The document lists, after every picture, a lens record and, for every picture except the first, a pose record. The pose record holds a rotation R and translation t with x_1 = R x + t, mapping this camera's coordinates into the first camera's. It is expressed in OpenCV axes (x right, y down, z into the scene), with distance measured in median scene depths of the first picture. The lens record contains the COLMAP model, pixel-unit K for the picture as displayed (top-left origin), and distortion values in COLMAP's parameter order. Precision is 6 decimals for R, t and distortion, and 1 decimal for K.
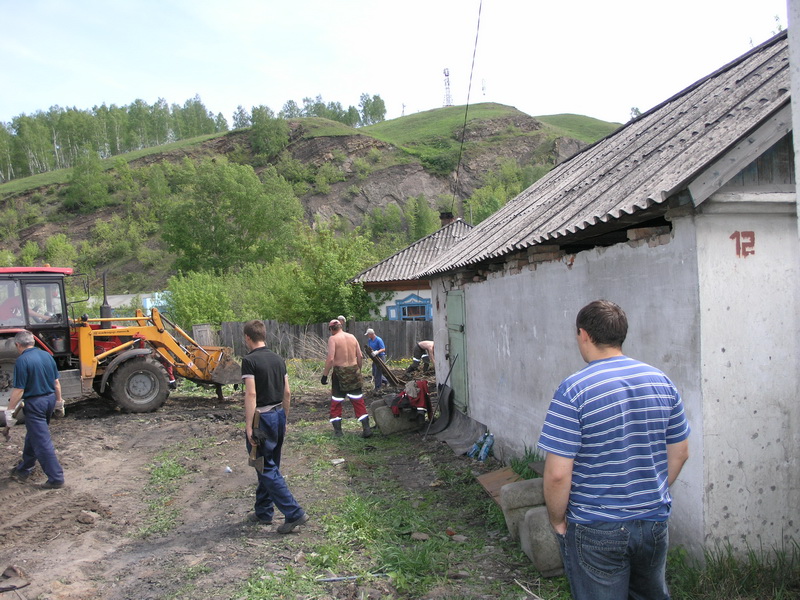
lens RADIAL K [[672.1, 0, 390.2], [0, 672.1, 300.0], [0, 0, 1]] dist [-0.119986, 0.096161]
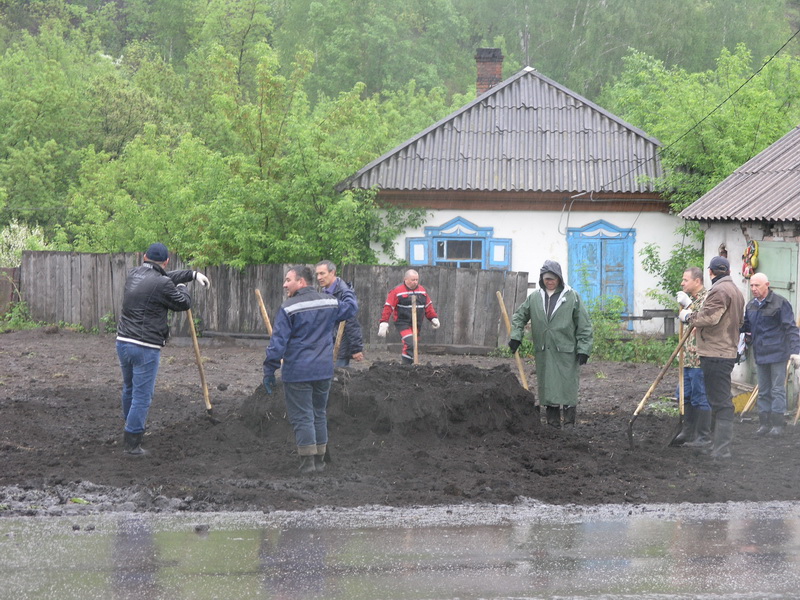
lens RADIAL K [[2094.9, 0, 400.0], [0, 2094.9, 300.0], [0, 0, 1]] dist [0.072062, 0.183161]
pose [[0.975235, 0.045076, 0.216528, -0.057631], [-0.055253, 0.997623, 0.041173, -0.001447], [-0.214157, -0.052117, 0.975408, -0.093061]]
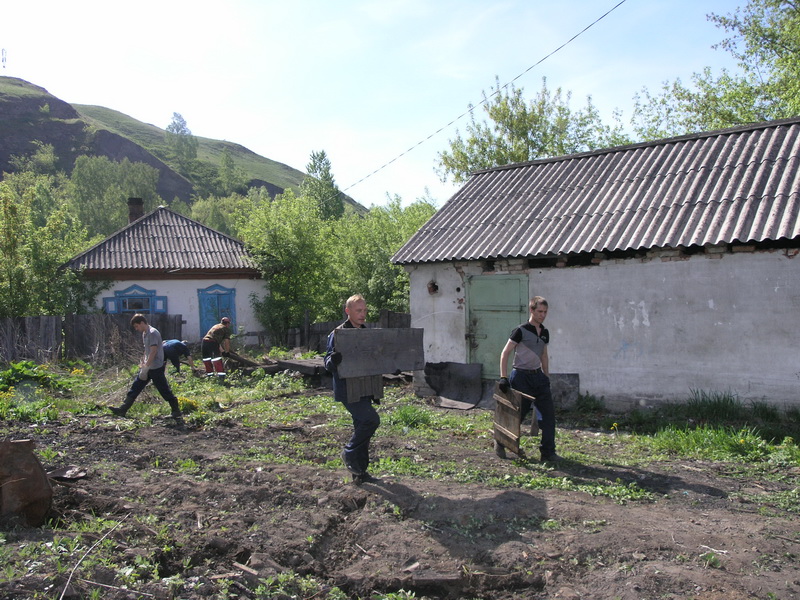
lens RADIAL K [[672.1, 0, 390.2], [0, 672.1, 300.0], [0, 0, 1]] dist [-0.119986, 0.096161]
pose [[0.755728, 0.019772, 0.654587, -0.045939], [-0.016125, 0.999803, -0.011583, 0.002614], [-0.654687, -0.001802, 0.755898, 0.016898]]
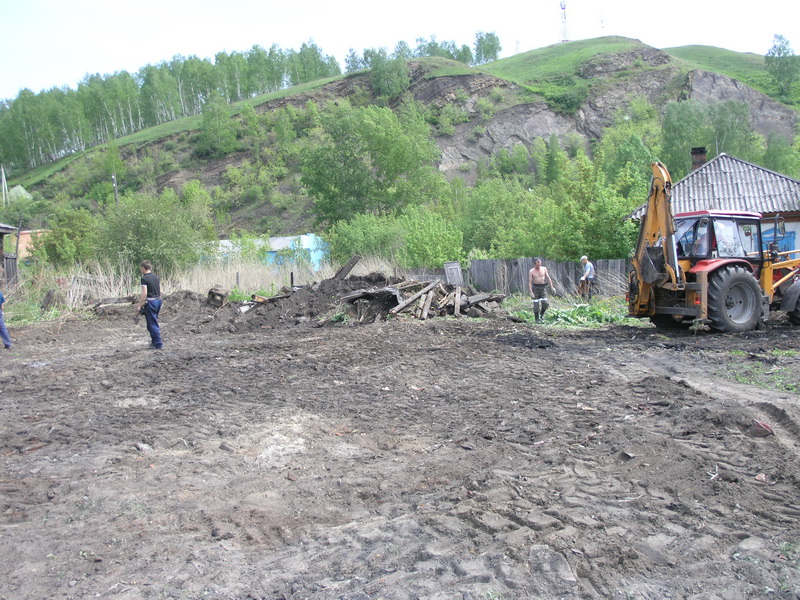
lens RADIAL K [[672.1, 0, 390.2], [0, 672.1, 300.0], [0, 0, 1]] dist [-0.119986, 0.096161]
pose [[0.990268, 0.008270, -0.138926, -0.042234], [0.003287, 0.996565, 0.082752, 0.001750], [0.139133, -0.082403, 0.986839, -0.001822]]
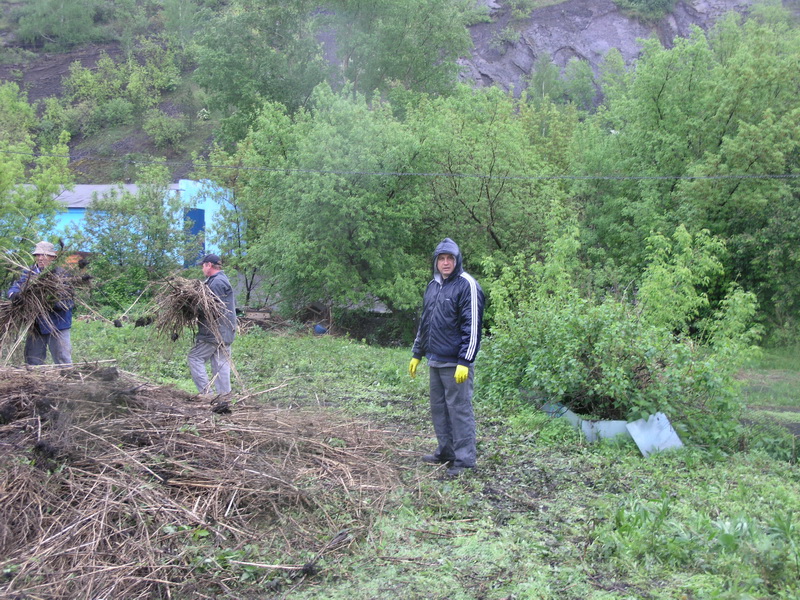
lens RADIAL K [[845.4, 0, 389.7], [0, 845.4, 299.0], [0, 0, 1]] dist [-0.006659, 0.032357]
pose [[0.996351, 0.051377, -0.068161, -0.089652], [-0.045858, 0.995723, 0.080206, 0.010197], [0.071990, -0.076788, 0.994445, 0.220994]]
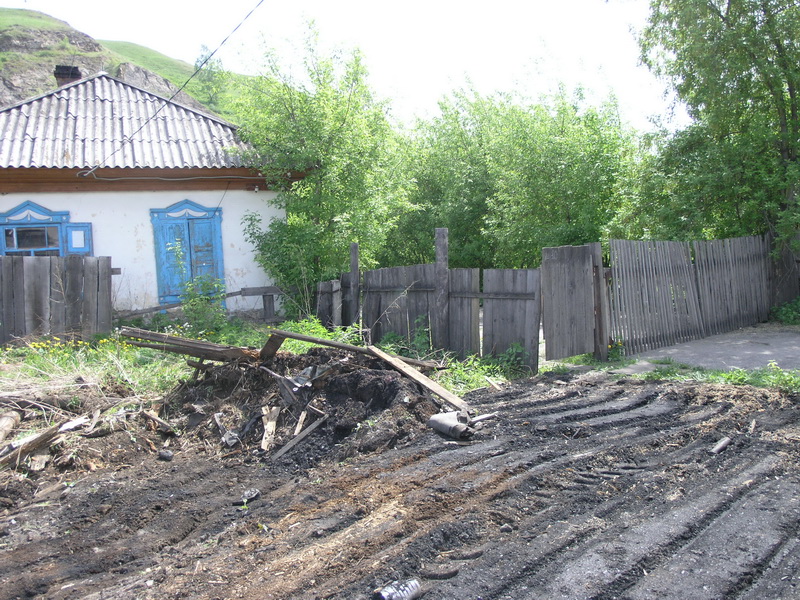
lens RADIAL K [[672.1, 0, 390.2], [0, 672.1, 300.0], [0, 0, 1]] dist [-0.119986, 0.096161]
pose [[0.793689, -0.040952, 0.606944, -0.007382], [-0.005743, 0.997183, 0.074793, 0.003932], [-0.608296, -0.062848, 0.791218, 0.075643]]
